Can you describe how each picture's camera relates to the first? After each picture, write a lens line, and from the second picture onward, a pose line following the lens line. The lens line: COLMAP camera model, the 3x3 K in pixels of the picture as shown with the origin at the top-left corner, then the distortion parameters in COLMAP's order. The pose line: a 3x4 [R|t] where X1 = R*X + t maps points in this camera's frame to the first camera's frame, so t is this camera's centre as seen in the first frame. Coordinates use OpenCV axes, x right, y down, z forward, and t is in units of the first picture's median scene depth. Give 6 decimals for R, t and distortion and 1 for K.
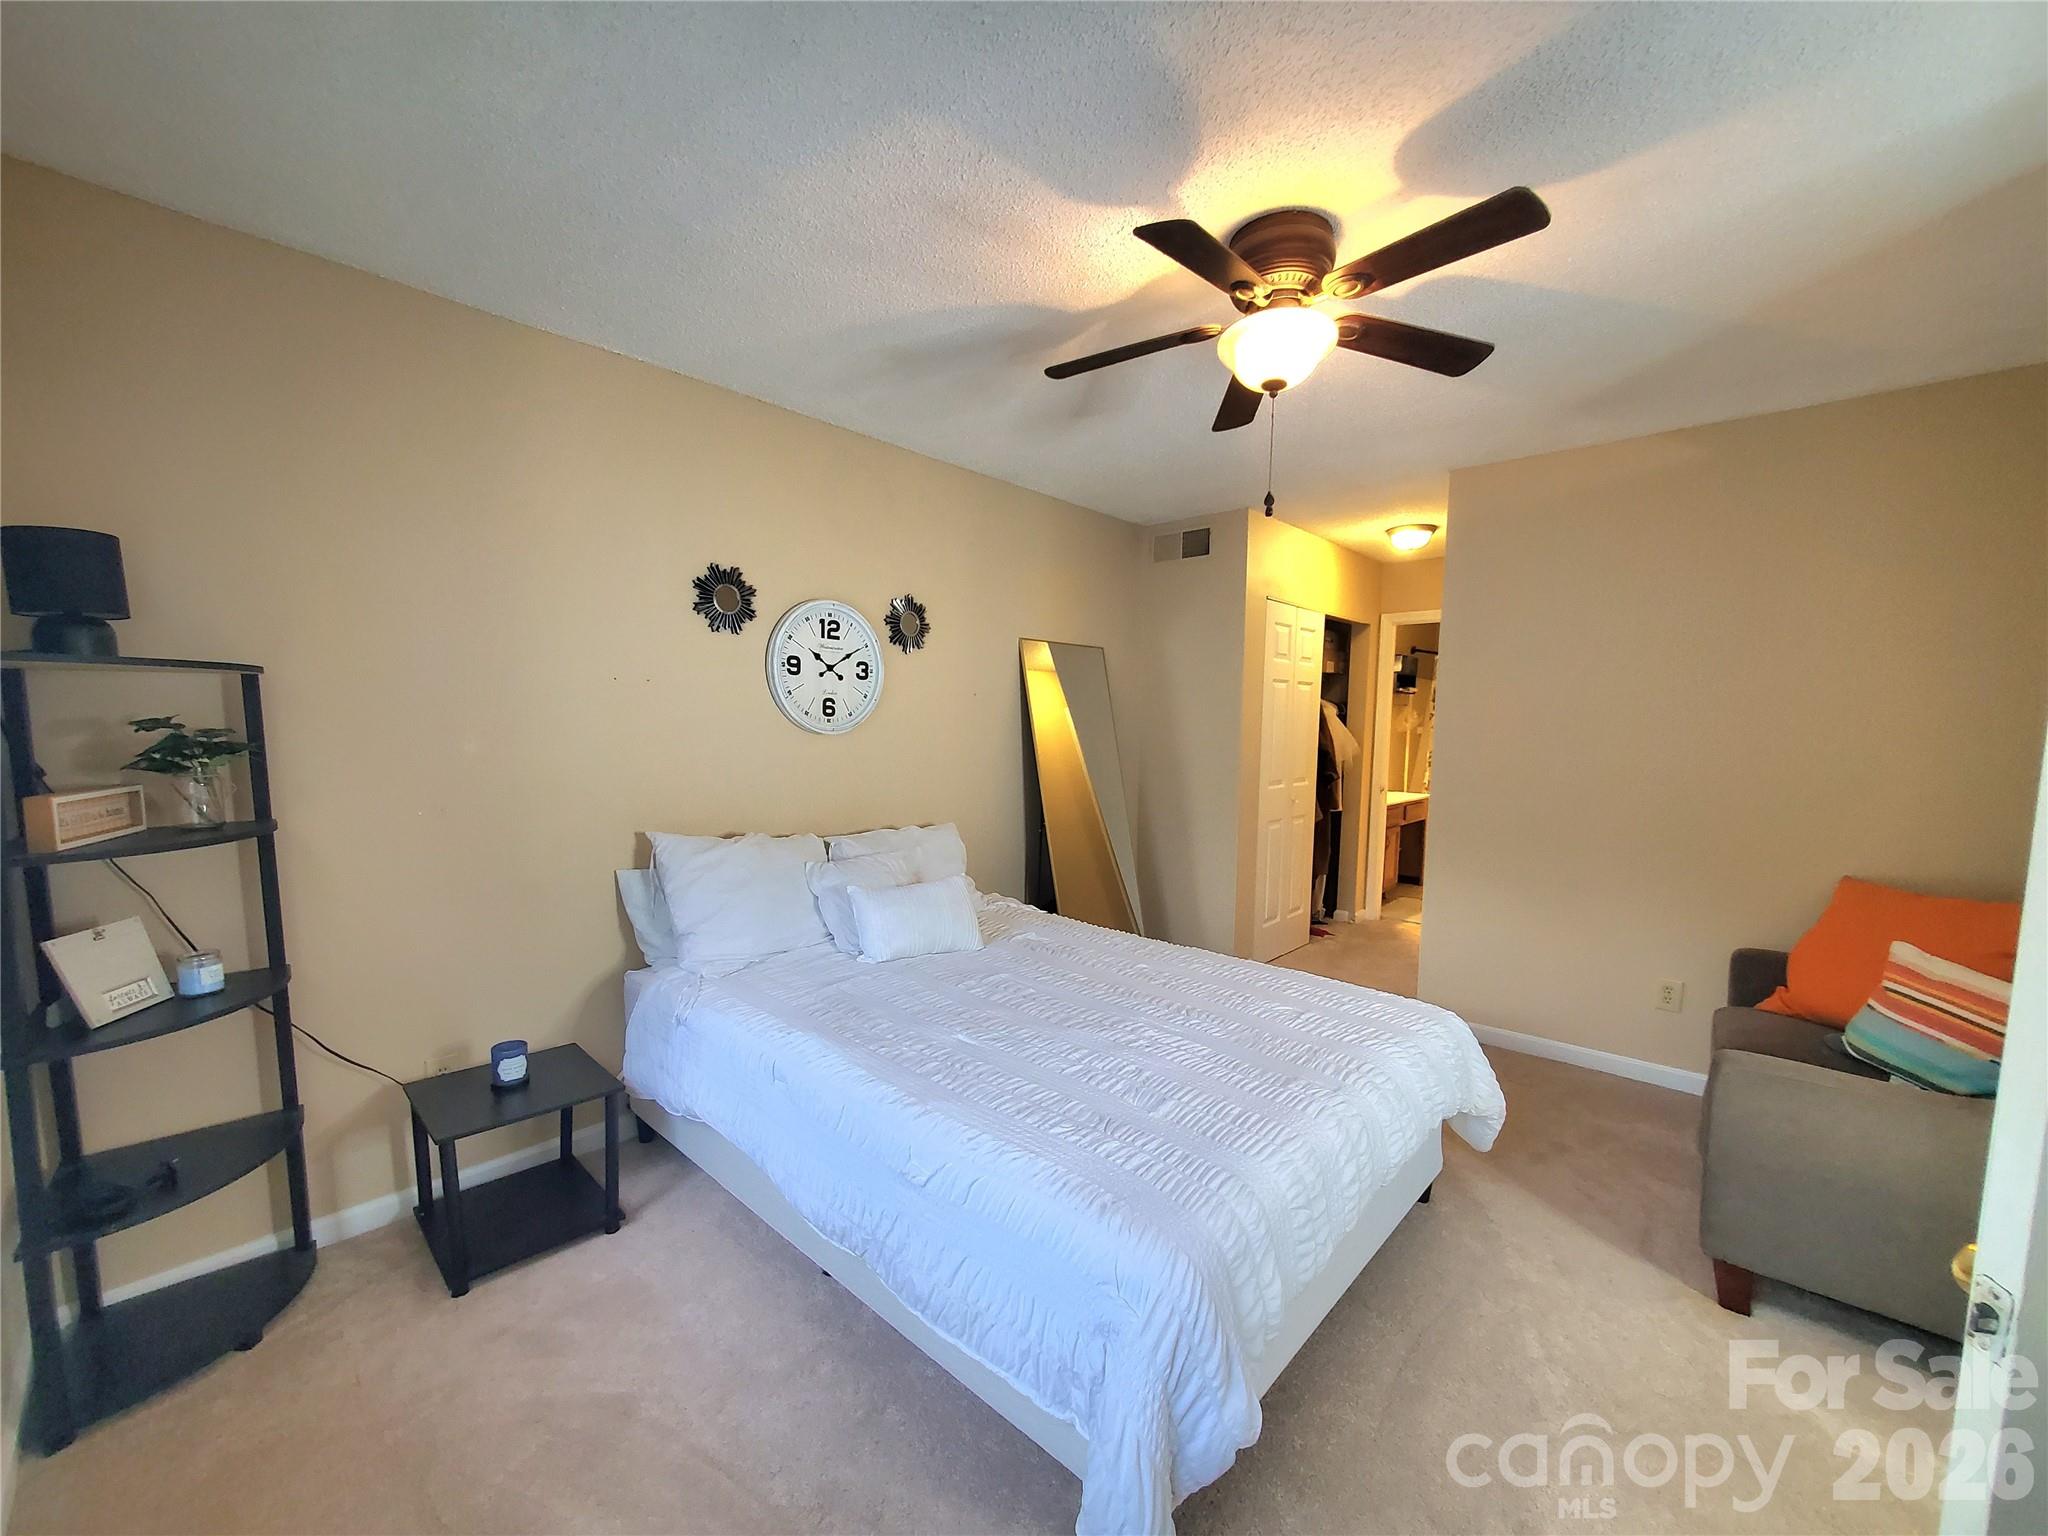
lens RADIAL K [[812.0, 0, 1002.4], [0, 812.0, 808.5], [0, 0, 1]] dist [-0.000892, -0.001303]
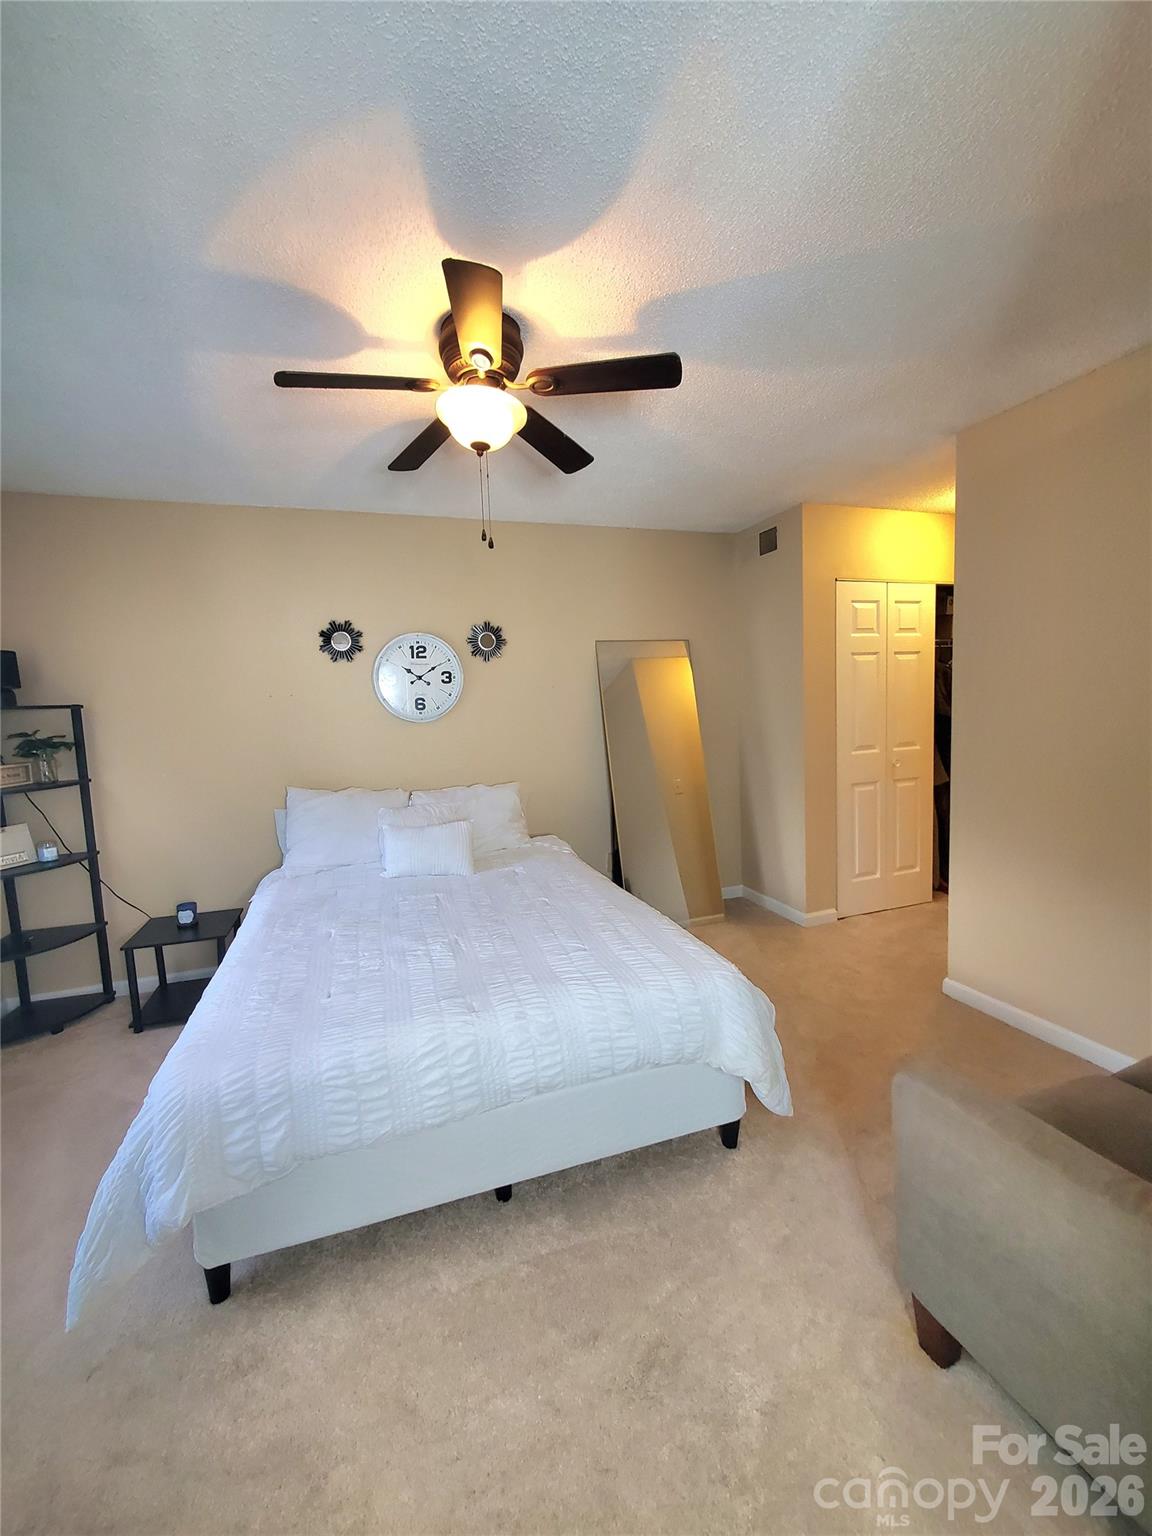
lens RADIAL K [[609.0, 0, 548.7], [0, 609.0, 755.2], [0, 0, 1]] dist [-0.000892, -0.001303]
pose [[0.876148, -0.005922, -0.482006, 0.576483], [-0.000425, 0.999915, -0.013058, -0.017496], [0.482043, 0.011646, 0.876070, 0.146095]]
